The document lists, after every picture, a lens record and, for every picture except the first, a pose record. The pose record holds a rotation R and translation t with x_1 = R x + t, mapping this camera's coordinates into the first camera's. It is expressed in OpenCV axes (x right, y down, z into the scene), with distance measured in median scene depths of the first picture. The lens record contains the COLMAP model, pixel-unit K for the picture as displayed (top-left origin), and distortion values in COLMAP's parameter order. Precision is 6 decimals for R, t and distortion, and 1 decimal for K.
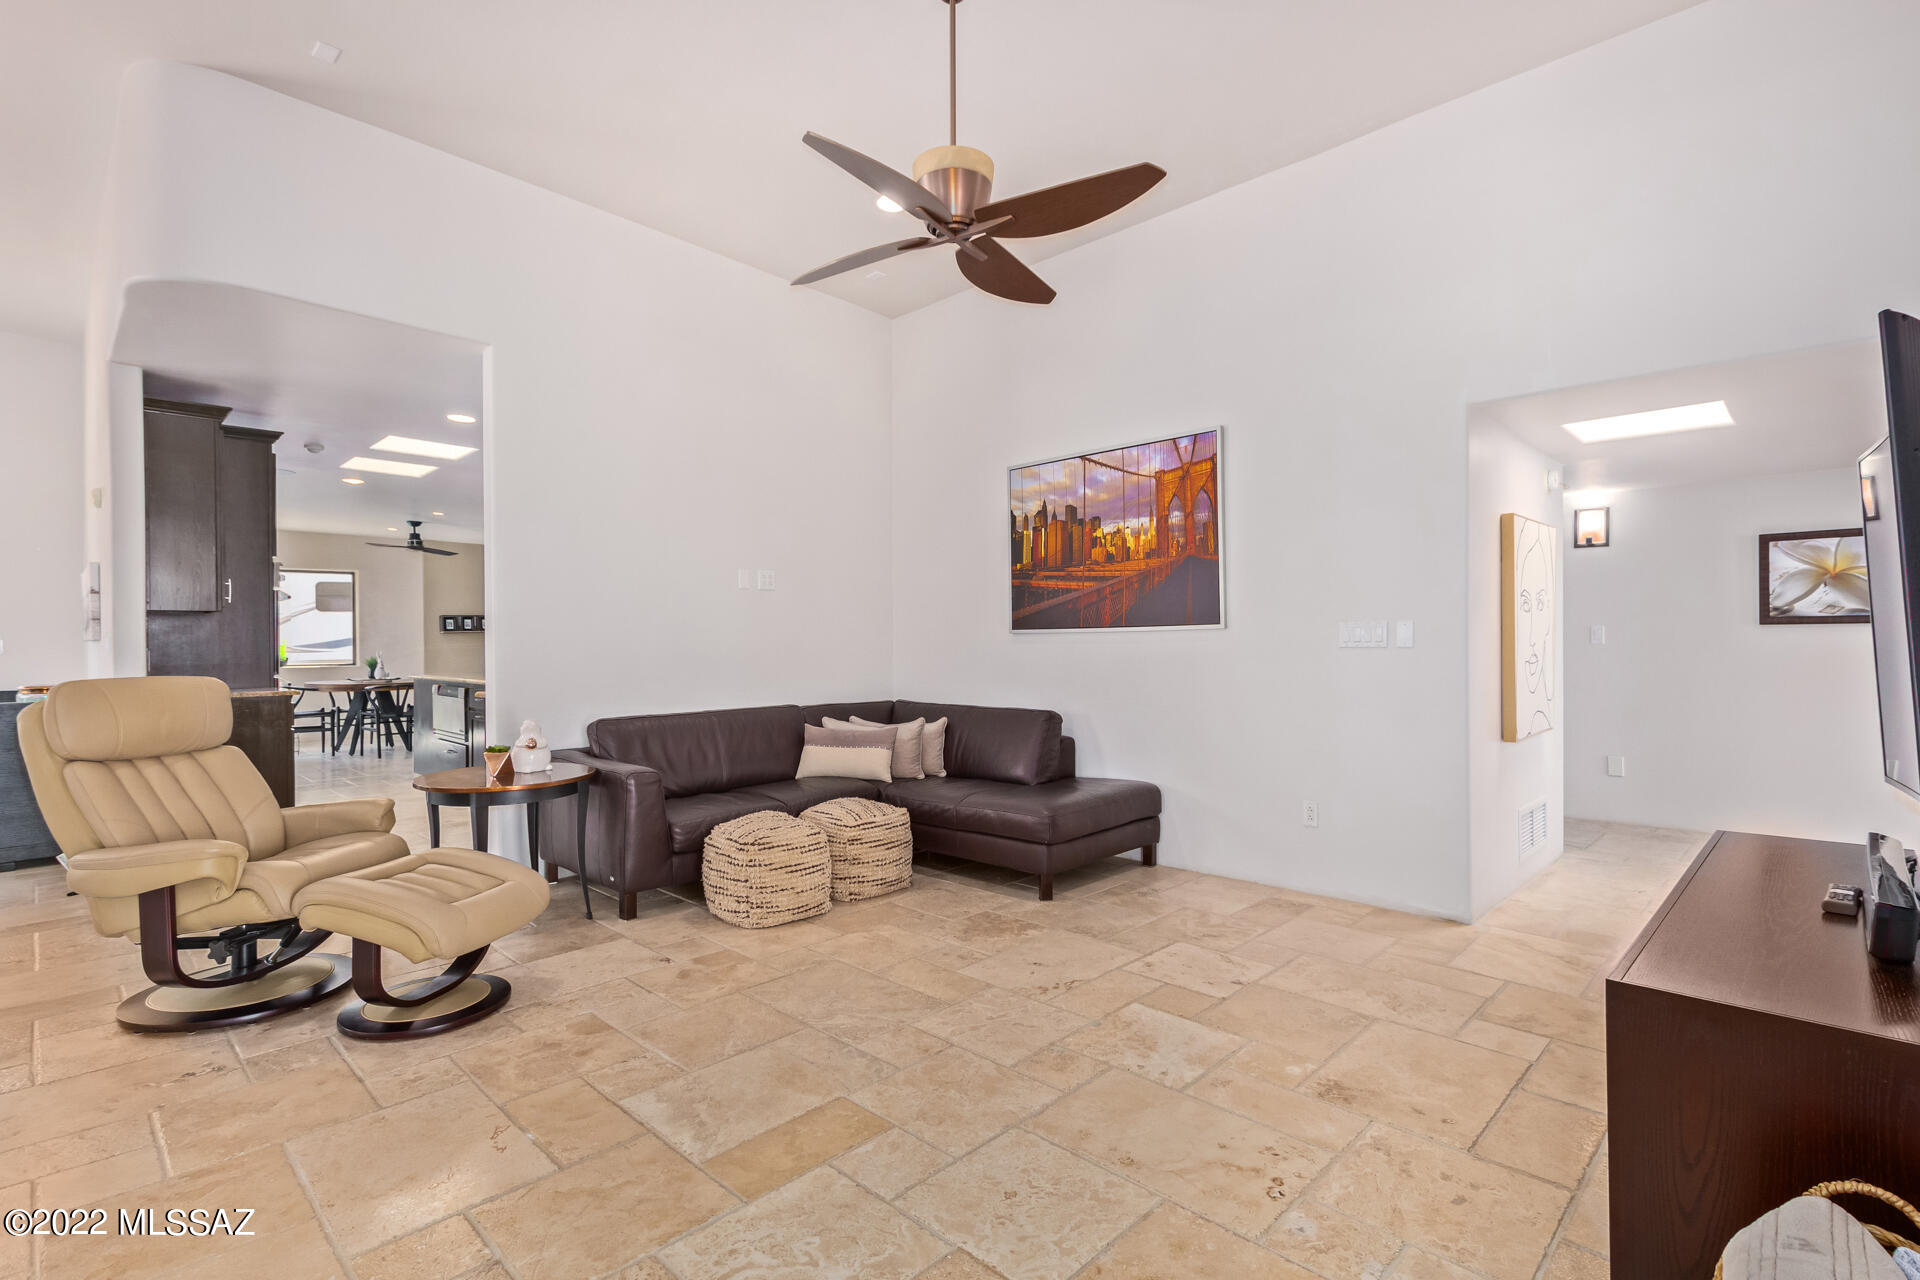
lens RADIAL K [[888.1, 0, 974.4], [0, 888.1, 645.9], [0, 0, 1]] dist [0.012534, -0.000132]
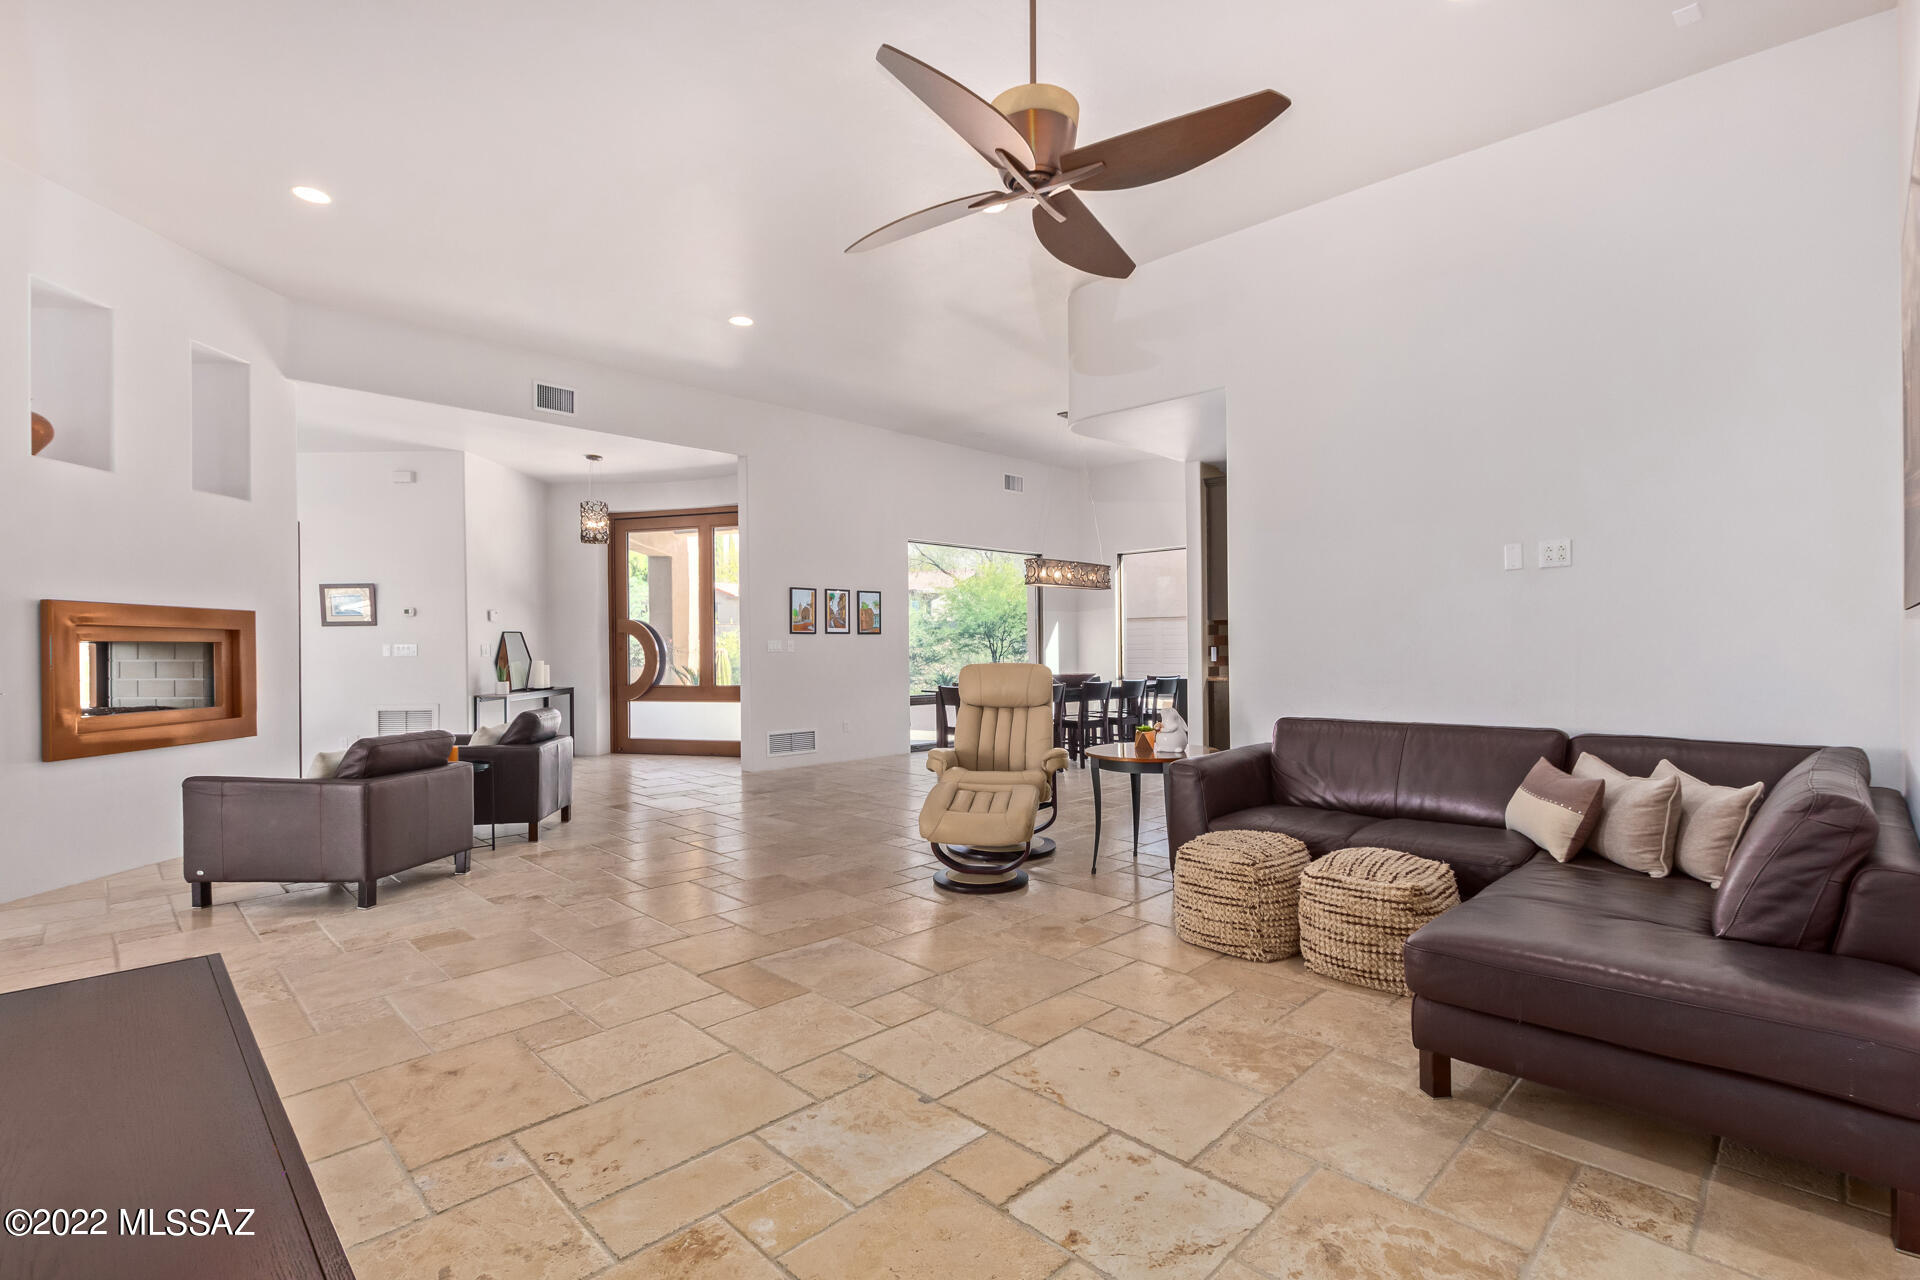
lens RADIAL K [[888.1, 0, 972.0], [0, 888.1, 639.8], [0, 0, 1]] dist [0.012534, -0.000132]
pose [[-0.023139, -0.005559, -0.999717, 0.816091], [0.008934, 0.999943, -0.005767, -0.006074], [0.999692, -0.009064, -0.023088, 0.884471]]
